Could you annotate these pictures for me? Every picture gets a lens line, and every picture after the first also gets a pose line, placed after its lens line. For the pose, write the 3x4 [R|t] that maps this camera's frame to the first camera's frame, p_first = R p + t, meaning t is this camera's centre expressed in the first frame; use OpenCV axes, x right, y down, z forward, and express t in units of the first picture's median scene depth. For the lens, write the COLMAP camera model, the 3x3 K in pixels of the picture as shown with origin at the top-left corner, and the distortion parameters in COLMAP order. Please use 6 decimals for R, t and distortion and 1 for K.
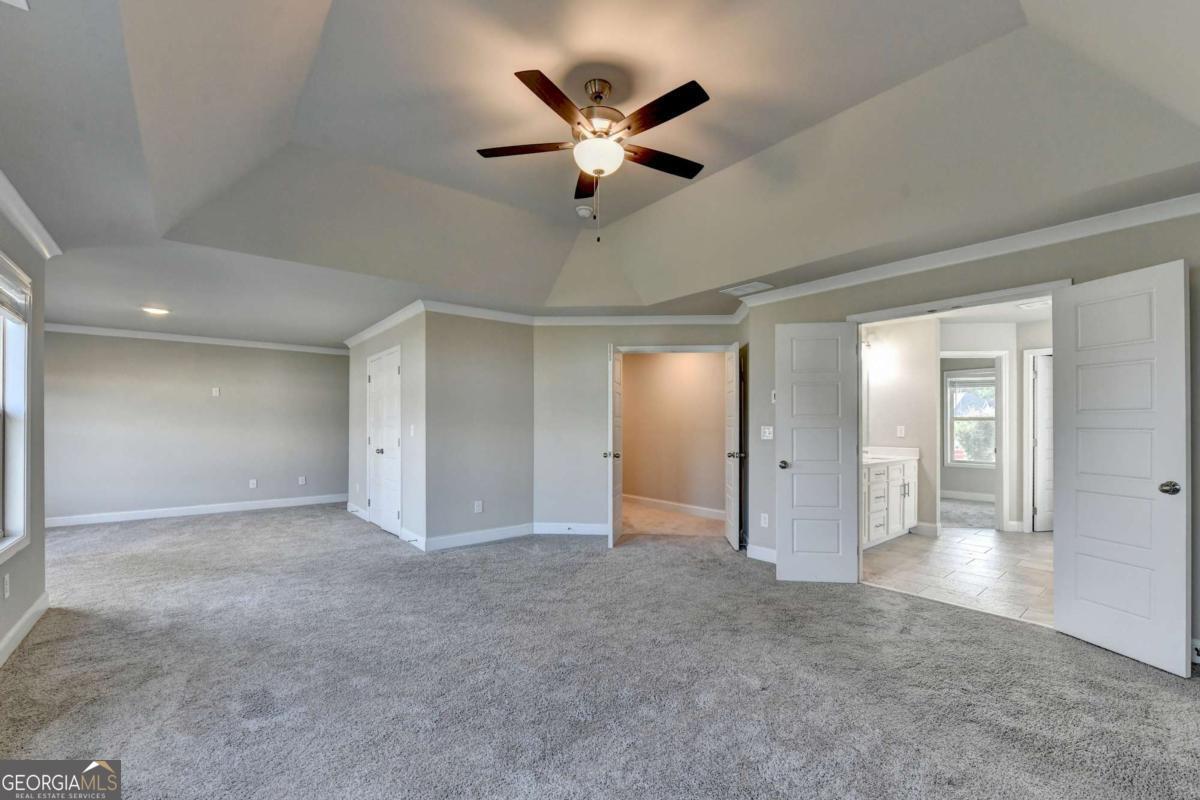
lens RADIAL K [[503.3, 0, 616.9], [0, 503.3, 419.8], [0, 0, 1]] dist [-0.007586, -0.001271]
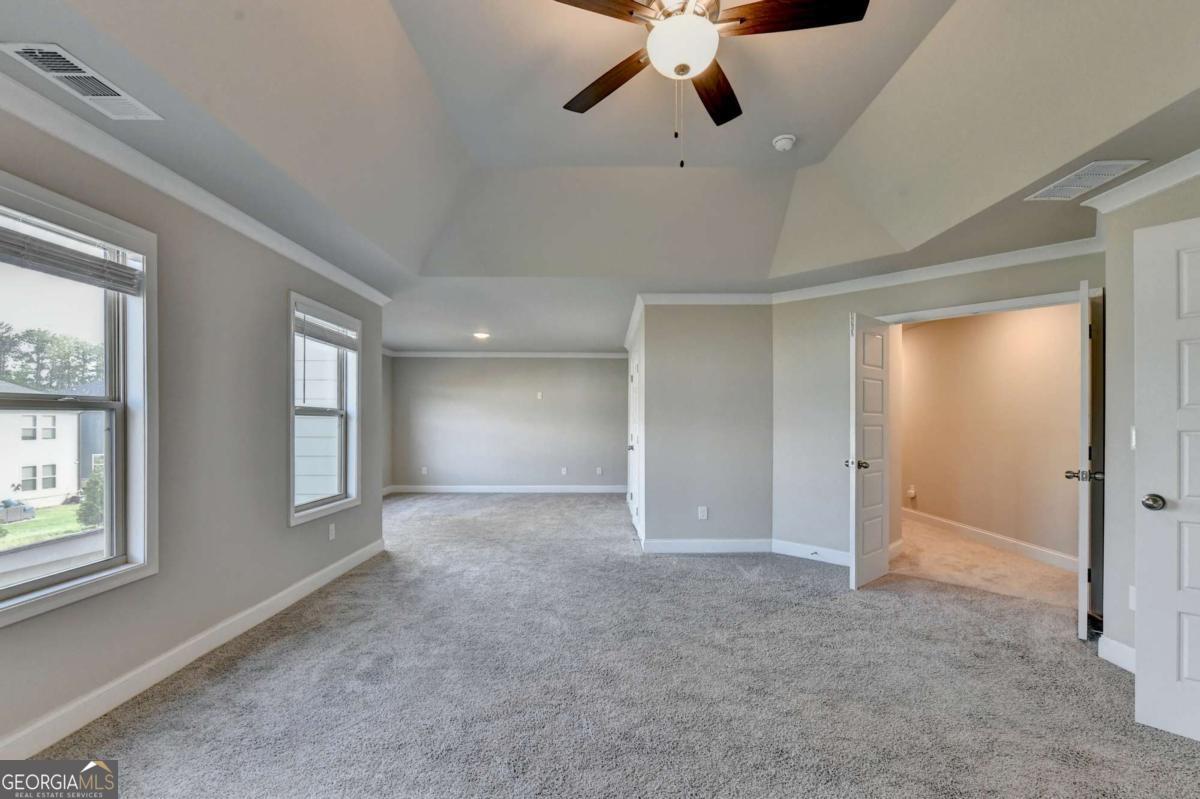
lens RADIAL K [[503.3, 0, 604.0], [0, 503.3, 420.7], [0, 0, 1]] dist [-0.007586, -0.001271]
pose [[0.766951, -0.000224, -0.641706, 0.193503], [0.004611, 0.999976, 0.005161, 0.001300], [0.641689, -0.006917, 0.766934, 0.216110]]
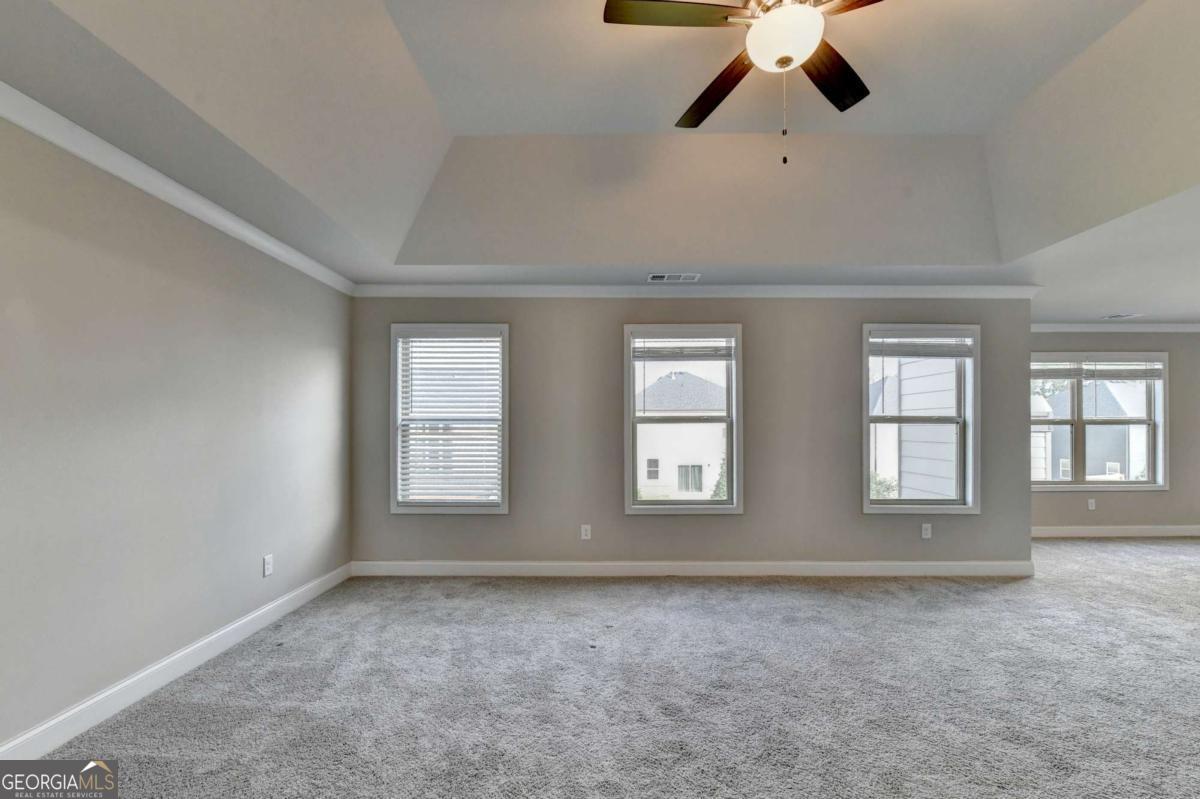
lens RADIAL K [[503.3, 0, 611.8], [0, 503.3, 422.3], [0, 0, 1]] dist [-0.007586, -0.001271]
pose [[-0.637191, -0.009802, -0.770644, 0.367129], [0.002300, 0.999890, -0.014619, 0.005490], [0.770702, -0.011088, -0.637099, 0.710954]]
